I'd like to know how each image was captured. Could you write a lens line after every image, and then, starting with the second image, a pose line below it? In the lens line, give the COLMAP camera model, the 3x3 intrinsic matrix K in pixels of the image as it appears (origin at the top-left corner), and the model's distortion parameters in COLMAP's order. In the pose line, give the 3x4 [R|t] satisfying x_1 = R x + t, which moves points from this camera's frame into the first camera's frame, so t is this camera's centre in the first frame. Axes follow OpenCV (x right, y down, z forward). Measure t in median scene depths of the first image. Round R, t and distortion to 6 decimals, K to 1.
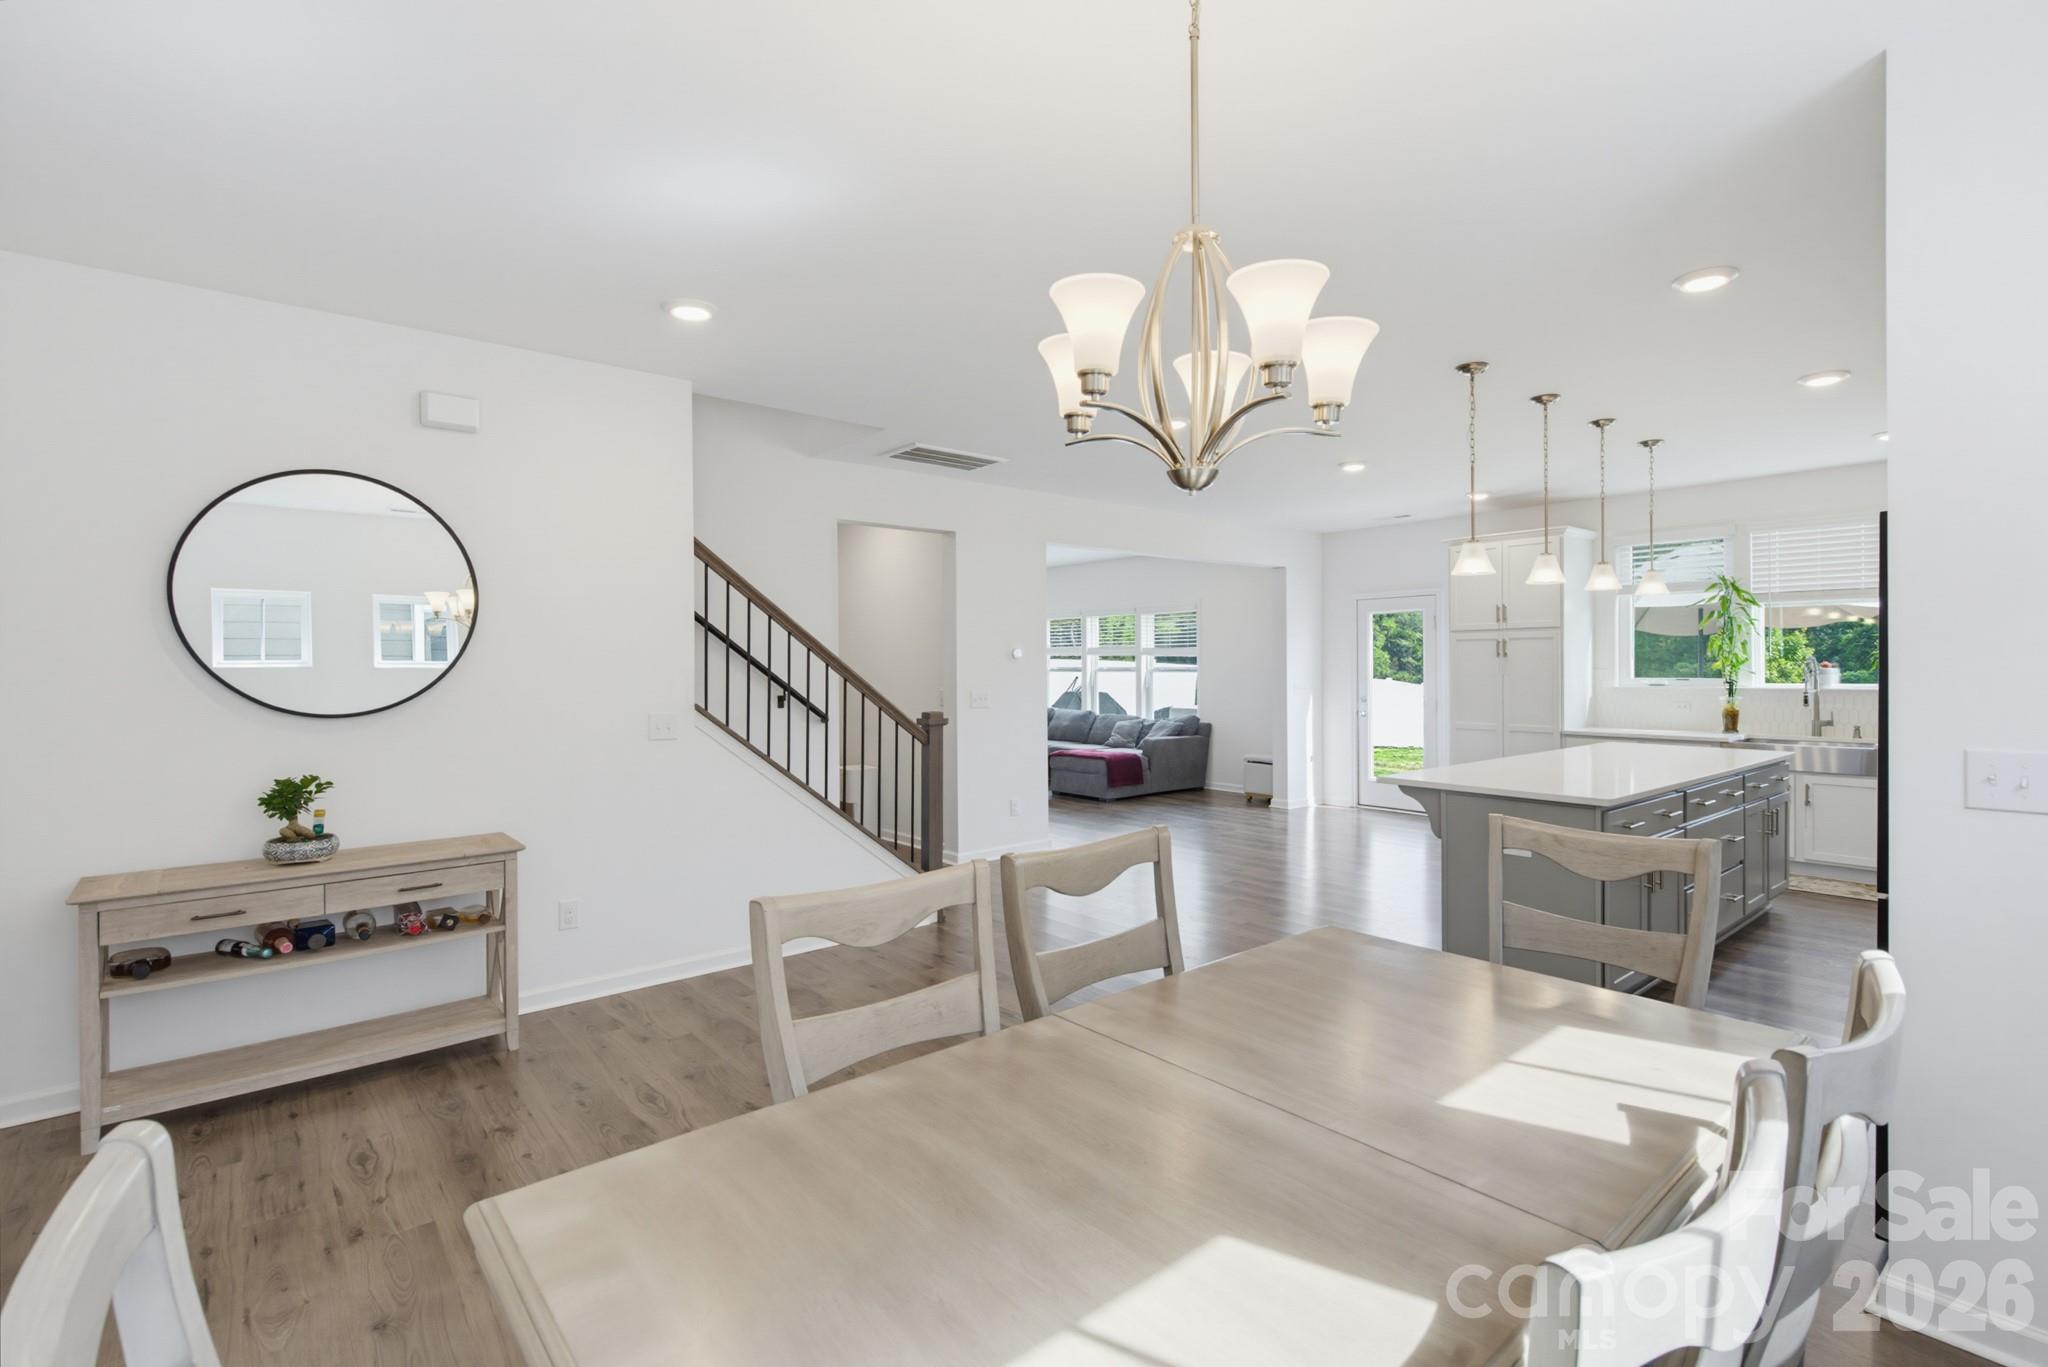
lens RADIAL K [[933.8, 0, 1044.8], [0, 933.8, 669.4], [0, 0, 1]] dist [0.002524, -0.001437]
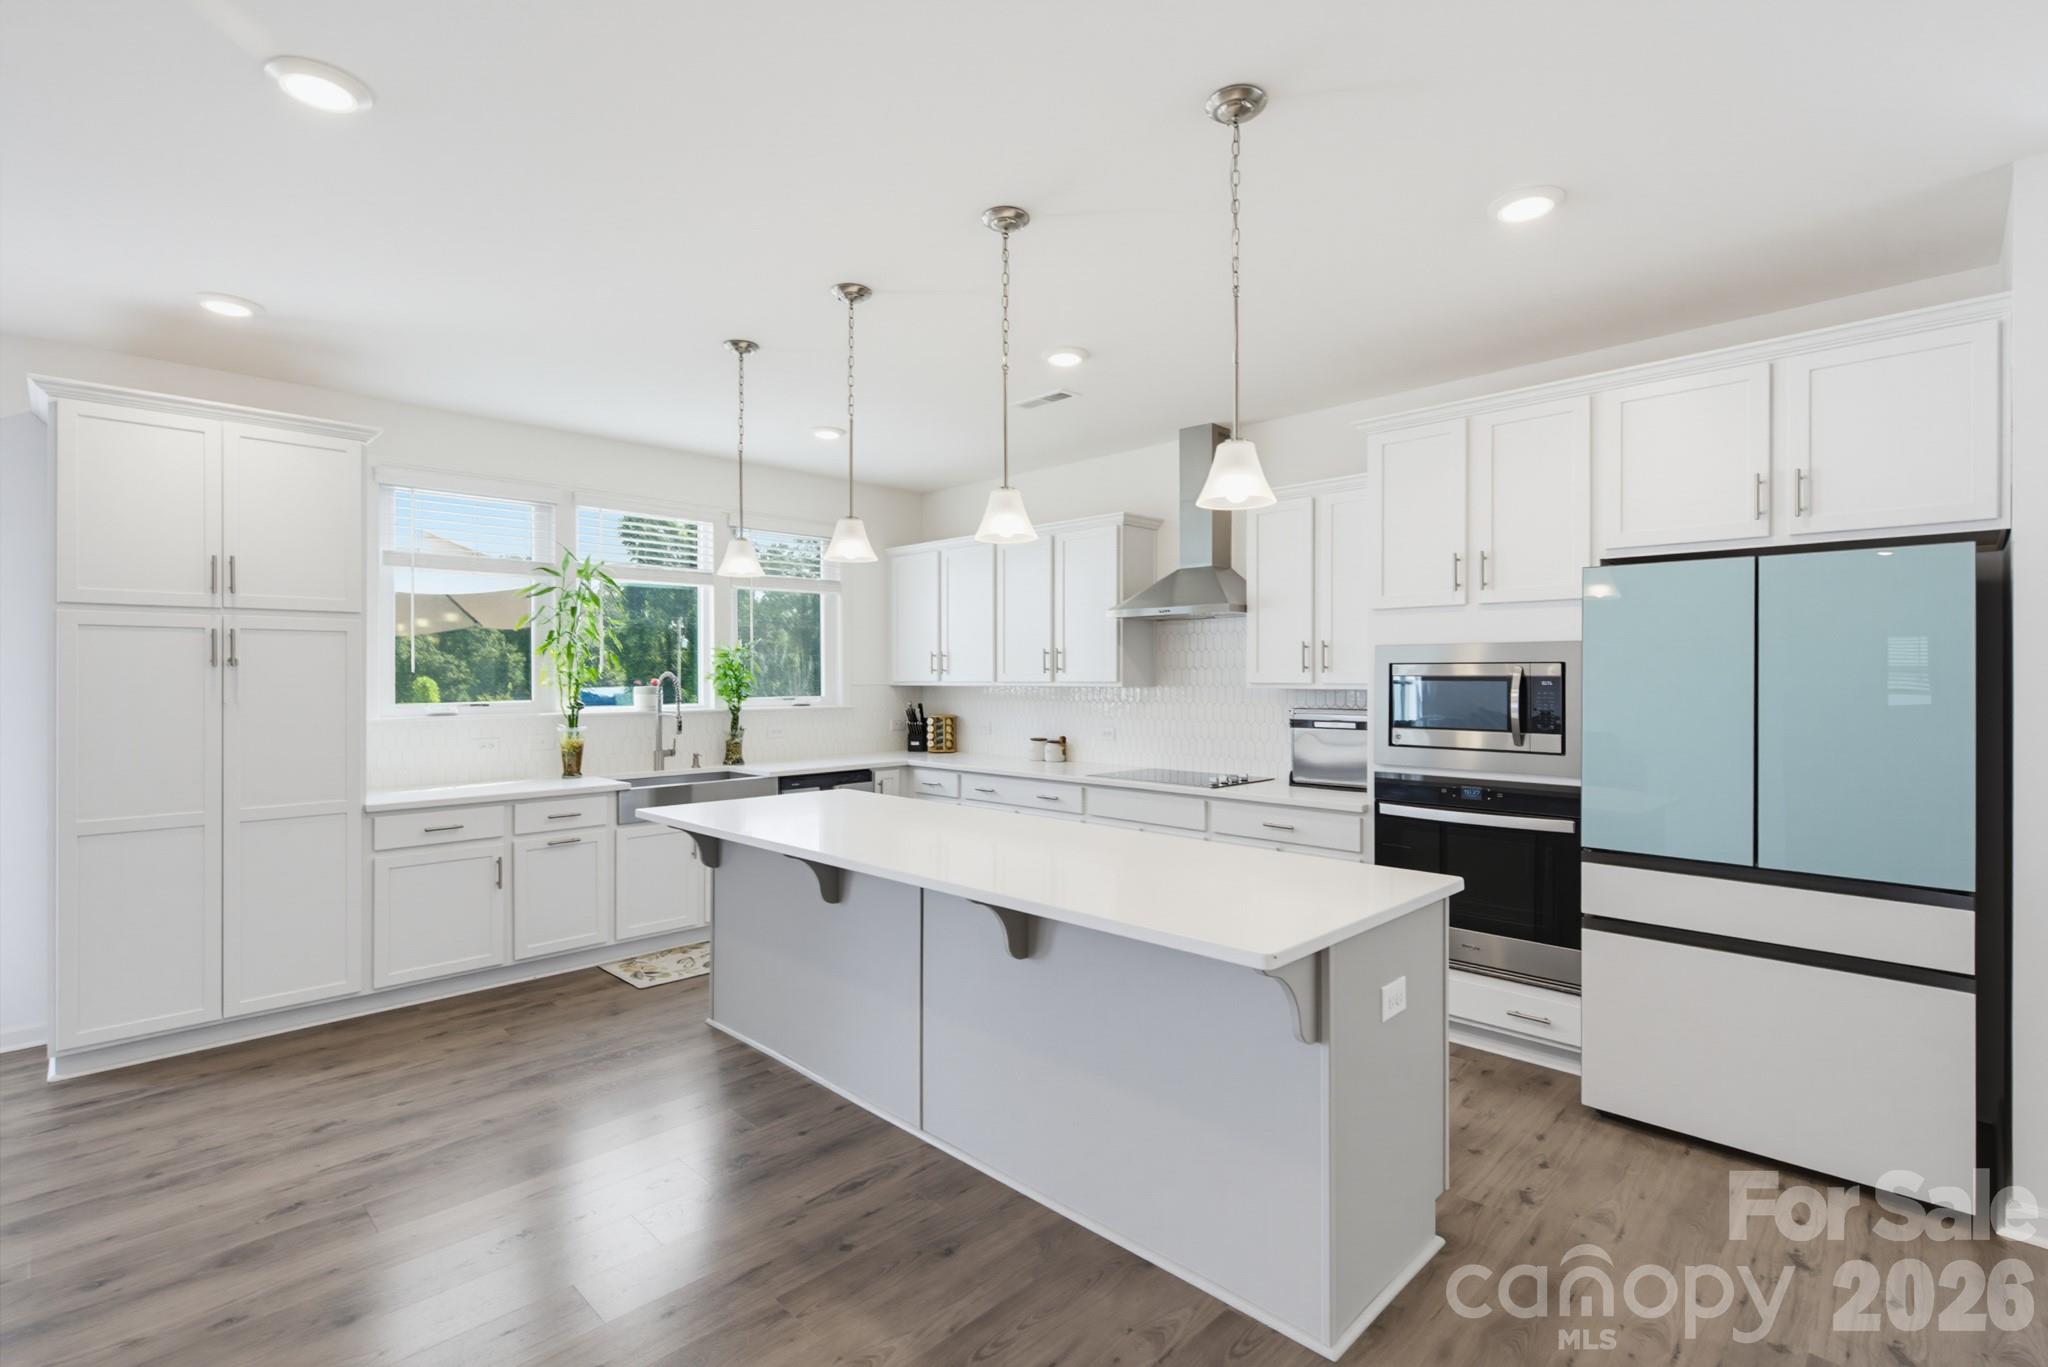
lens RADIAL K [[933.8, 0, 1048.1], [0, 933.8, 676.9], [0, 0, 1]] dist [0.002524, -0.001437]
pose [[-0.106652, 0.004855, 0.994285, -0.019076], [0.007053, 0.999967, -0.004126, -0.003348], [-0.994271, 0.006572, -0.106682, 0.629238]]
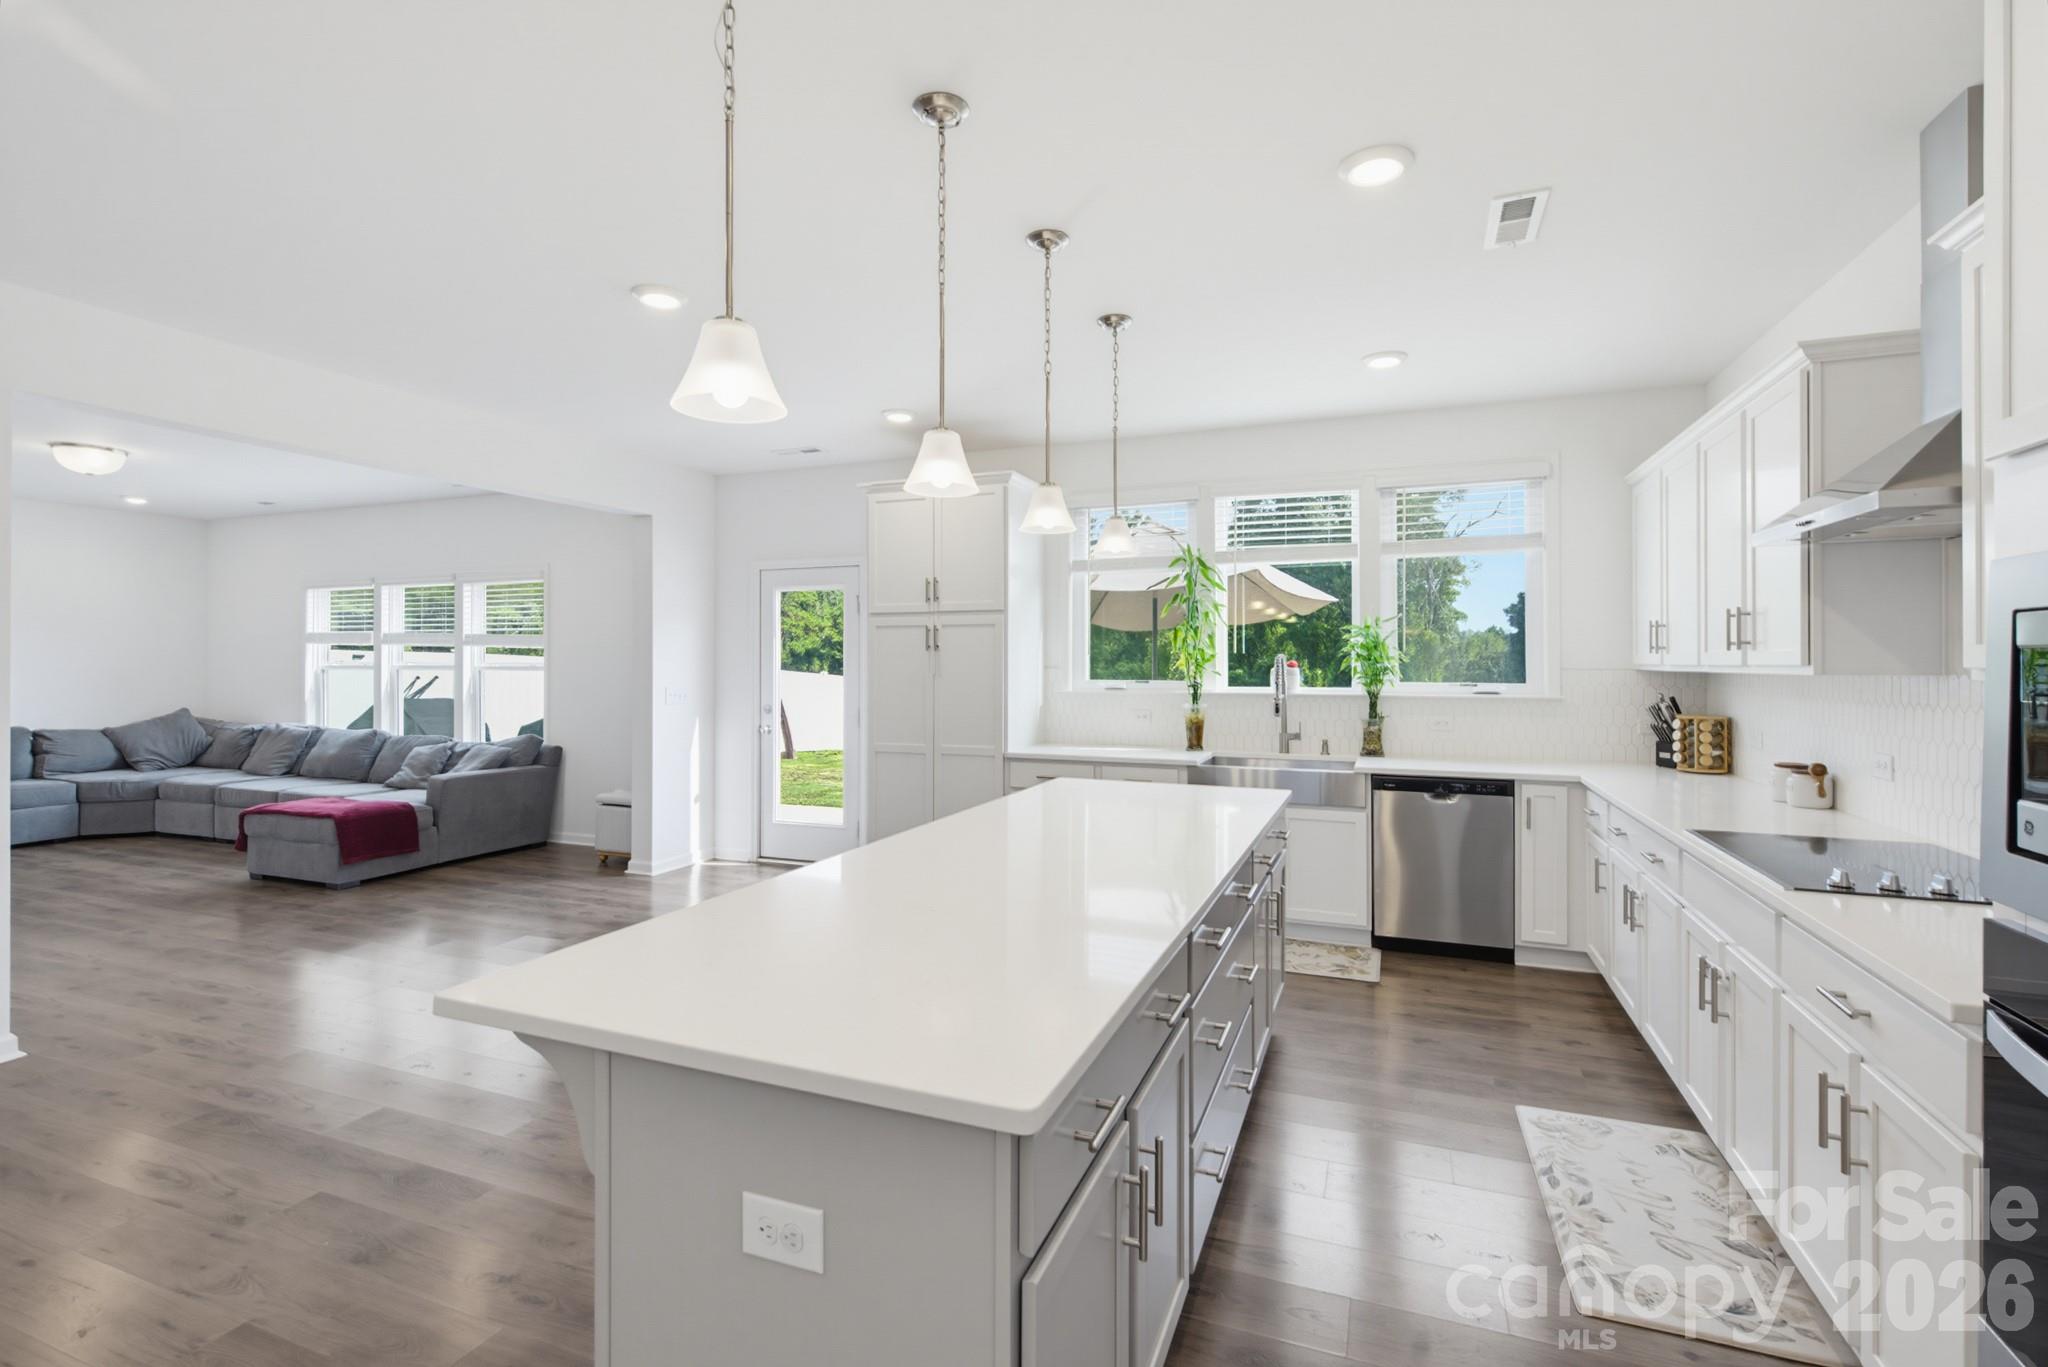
lens RADIAL K [[933.8, 0, 1025.8], [0, 933.8, 656.5], [0, 0, 1]] dist [0.002524, -0.001437]
pose [[0.878800, 0.008944, 0.477106, 0.210419], [-0.003327, 0.999915, -0.012617, -0.000267], [-0.477178, 0.009501, 0.878755, 0.338982]]
